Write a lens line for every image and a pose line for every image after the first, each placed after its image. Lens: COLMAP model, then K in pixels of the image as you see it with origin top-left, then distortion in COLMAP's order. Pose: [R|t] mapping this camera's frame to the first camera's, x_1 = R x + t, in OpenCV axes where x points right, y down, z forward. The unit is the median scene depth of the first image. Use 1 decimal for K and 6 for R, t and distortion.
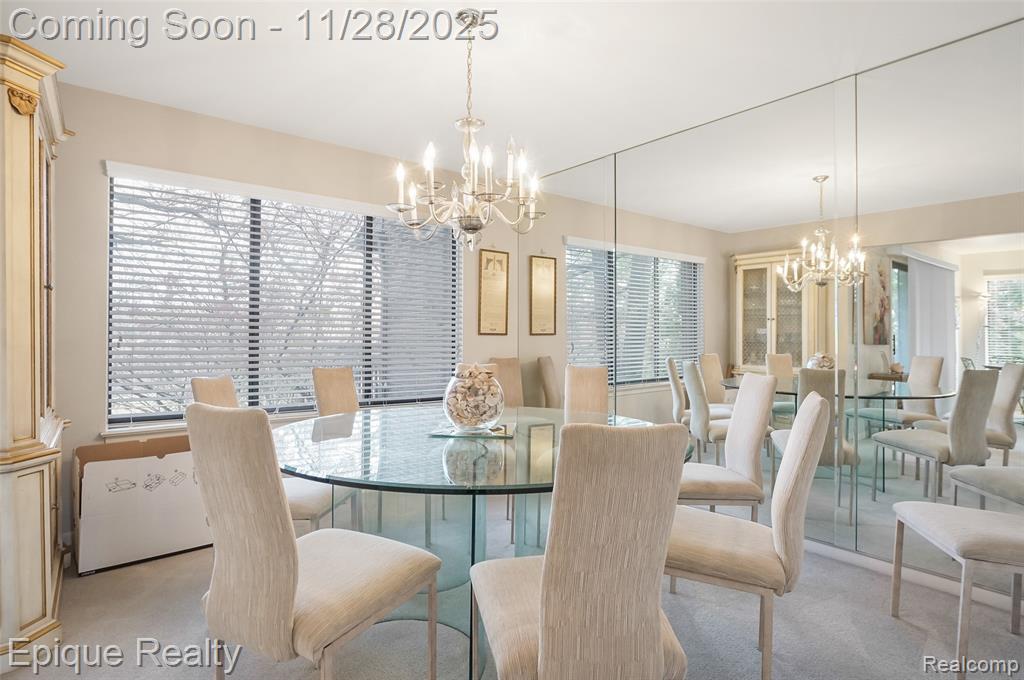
lens RADIAL K [[532.9, 0, 508.4], [0, 532.9, 343.7], [0, 0, 1]] dist [-0.049894, 0.022956]
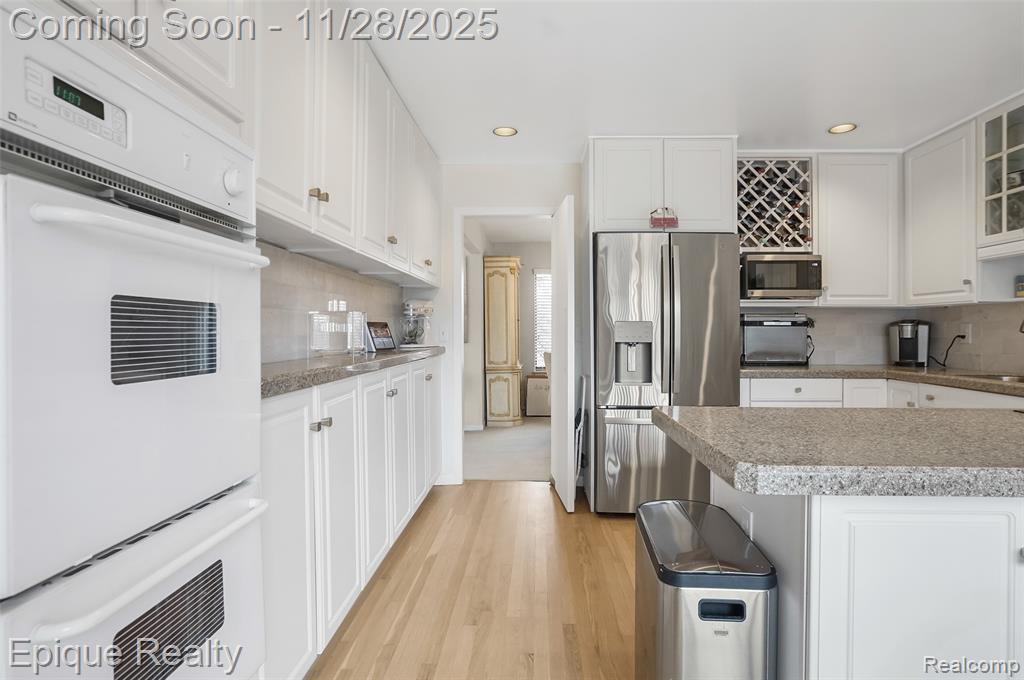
lens RADIAL K [[532.9, 0, 520.1], [0, 532.9, 336.4], [0, 0, 1]] dist [-0.049894, 0.022956]
pose [[0.754973, -0.005956, -0.655728, 1.166059], [0.005406, 0.999981, -0.002858, -0.002752], [0.655733, -0.001387, 0.754991, -1.349124]]
